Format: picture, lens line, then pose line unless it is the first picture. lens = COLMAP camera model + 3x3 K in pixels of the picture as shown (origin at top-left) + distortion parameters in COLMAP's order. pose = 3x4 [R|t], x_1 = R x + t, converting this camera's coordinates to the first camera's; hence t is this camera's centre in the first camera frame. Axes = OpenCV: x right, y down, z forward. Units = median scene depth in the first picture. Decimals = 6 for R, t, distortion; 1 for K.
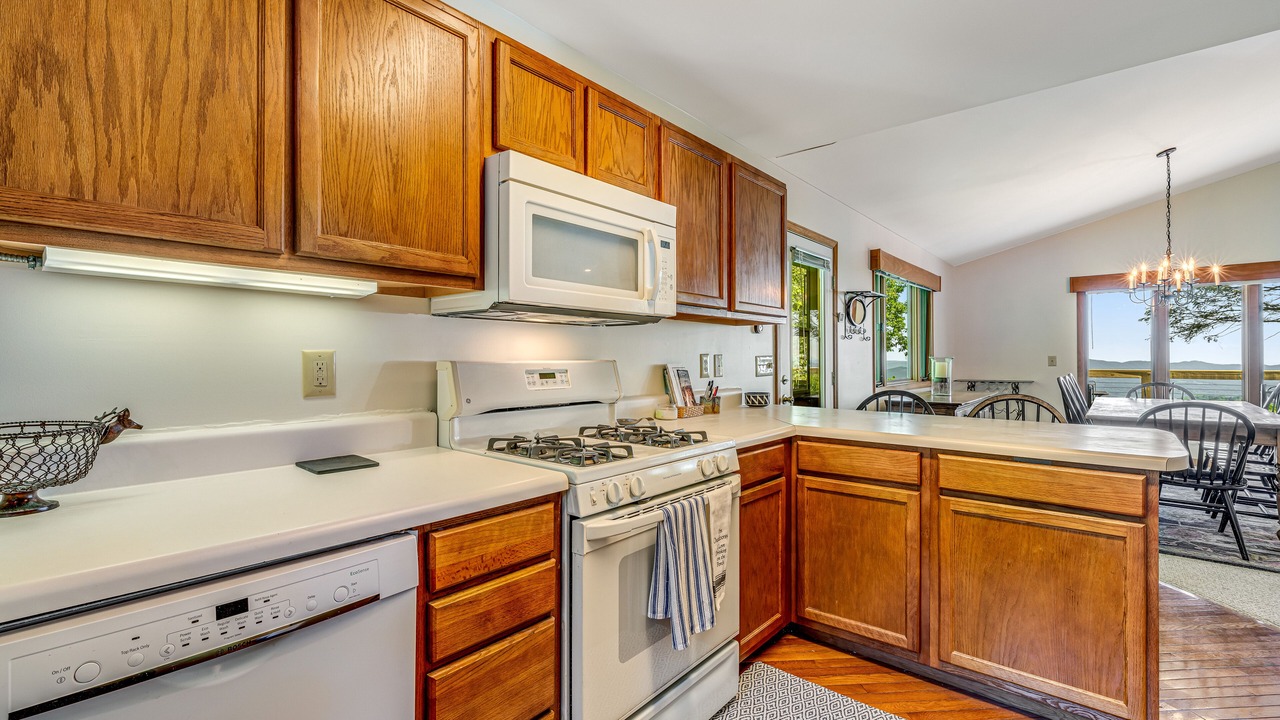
lens RADIAL K [[552.0, 0, 636.7], [0, 552.0, 356.4], [0, 0, 1]] dist [-0.001552, -0.000254]
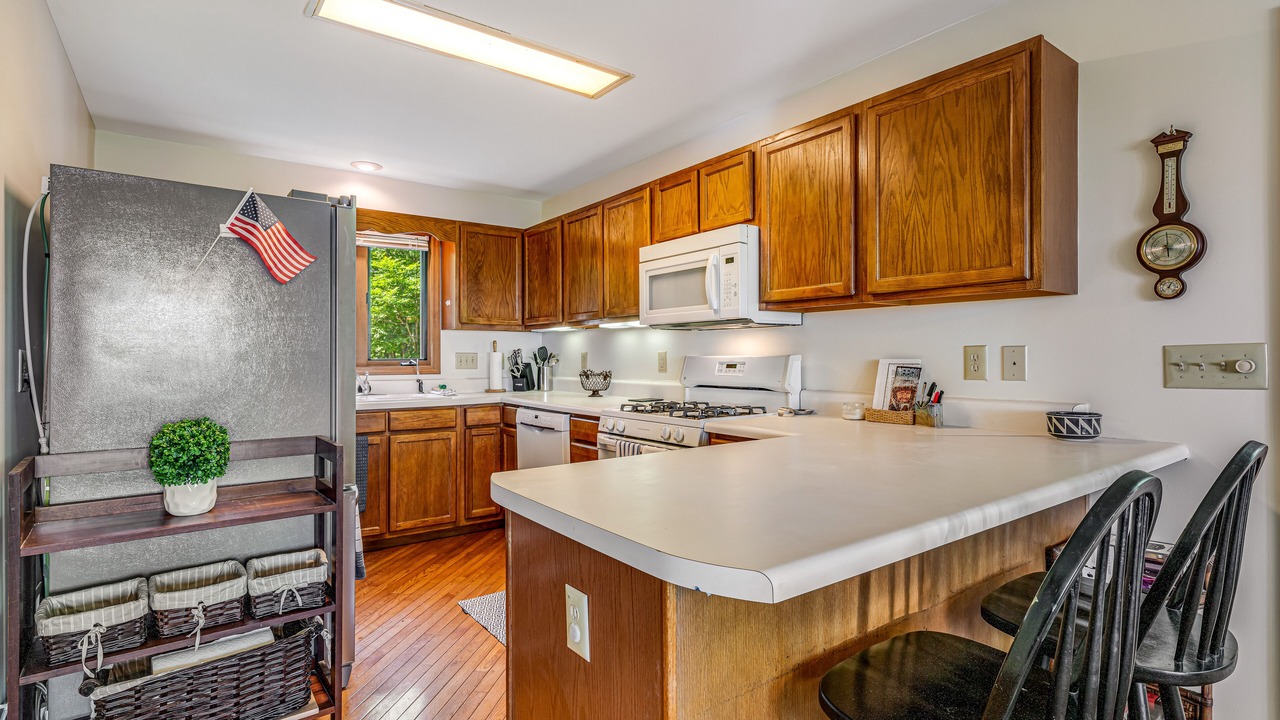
lens RADIAL K [[552.0, 0, 636.7], [0, 552.0, 356.4], [0, 0, 1]] dist [-0.001552, -0.000254]
pose [[-0.185119, 0.003760, -0.982709, 1.346851], [0.008355, 0.999963, 0.002252, 0.004682], [0.982681, -0.007793, -0.185143, 1.072100]]
